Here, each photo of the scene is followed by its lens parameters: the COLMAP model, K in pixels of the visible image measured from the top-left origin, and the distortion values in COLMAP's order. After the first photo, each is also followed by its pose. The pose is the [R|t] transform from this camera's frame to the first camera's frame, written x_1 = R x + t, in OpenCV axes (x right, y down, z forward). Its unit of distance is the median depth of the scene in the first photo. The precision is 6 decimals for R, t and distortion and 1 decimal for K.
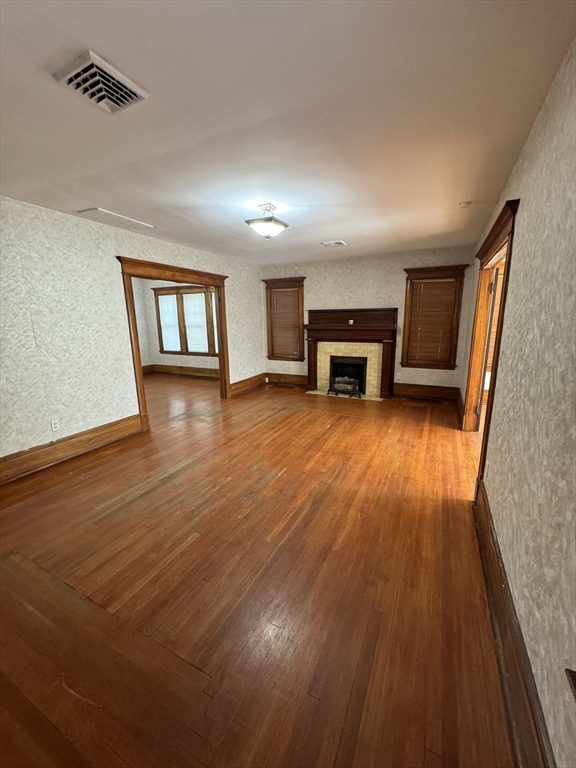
lens RADIAL K [[306.3, 0, 289.0], [0, 306.3, 385.0], [0, 0, 1]] dist [0.000629, 0.000068]
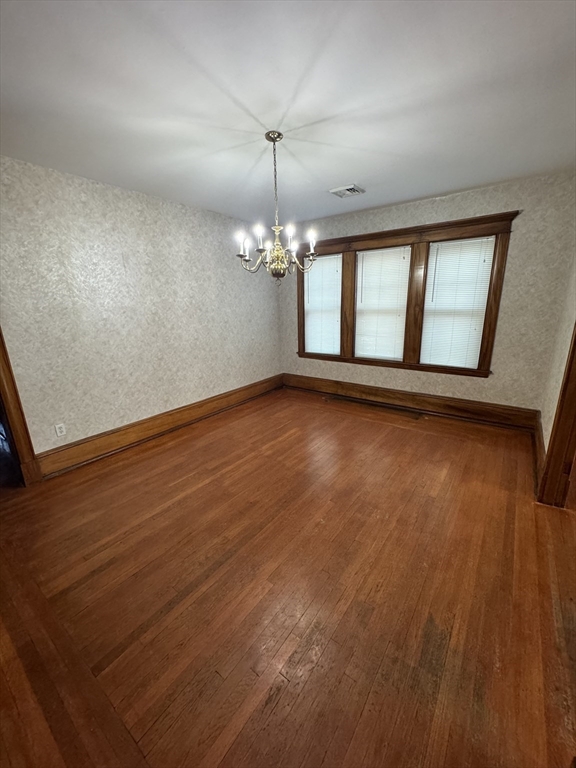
lens RADIAL K [[306.3, 0, 291.0], [0, 306.3, 386.2], [0, 0, 1]] dist [0.000629, 0.000068]
pose [[0.985481, 0.036097, -0.165904, -0.453822], [-0.025092, 0.997373, 0.067958, -0.117026], [0.167922, -0.062809, 0.983797, 0.545722]]
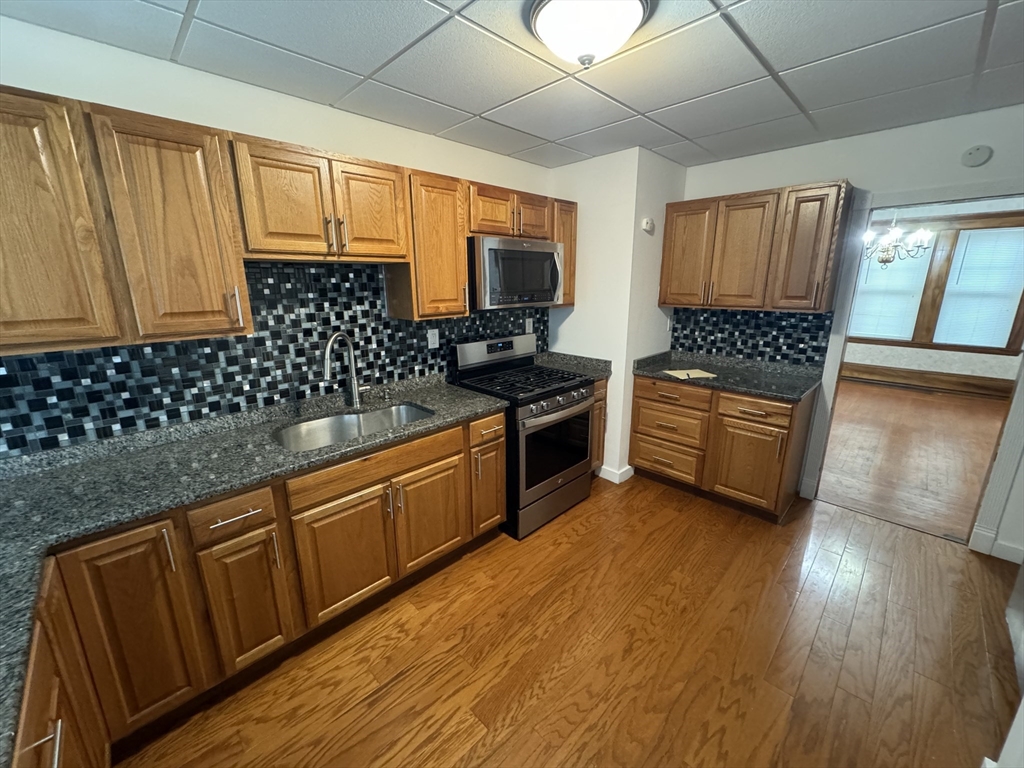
lens RADIAL K [[408.4, 0, 511.6], [0, 408.4, 381.9], [0, 0, 1]] dist [0.000629, 0.000068]
pose [[0.944454, 0.088245, -0.316575, -0.883530], [-0.077755, 0.995927, 0.045645, -0.009433], [0.319313, -0.018495, 0.947469, 0.072219]]
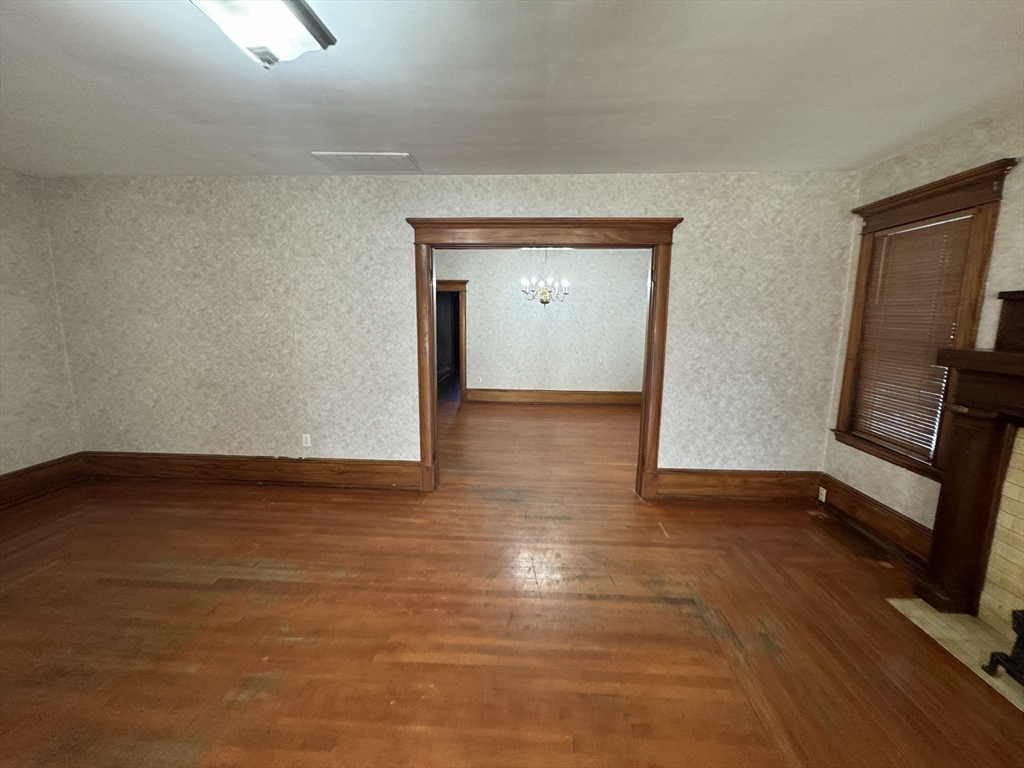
lens RADIAL K [[408.4, 0, 507.9], [0, 408.4, 381.4], [0, 0, 1]] dist [0.000629, 0.000068]
pose [[0.389457, 0.161350, -0.906802, 0.220172], [-0.212638, 0.973690, 0.081927, -0.119678], [0.896163, 0.160913, 0.413519, 0.530822]]
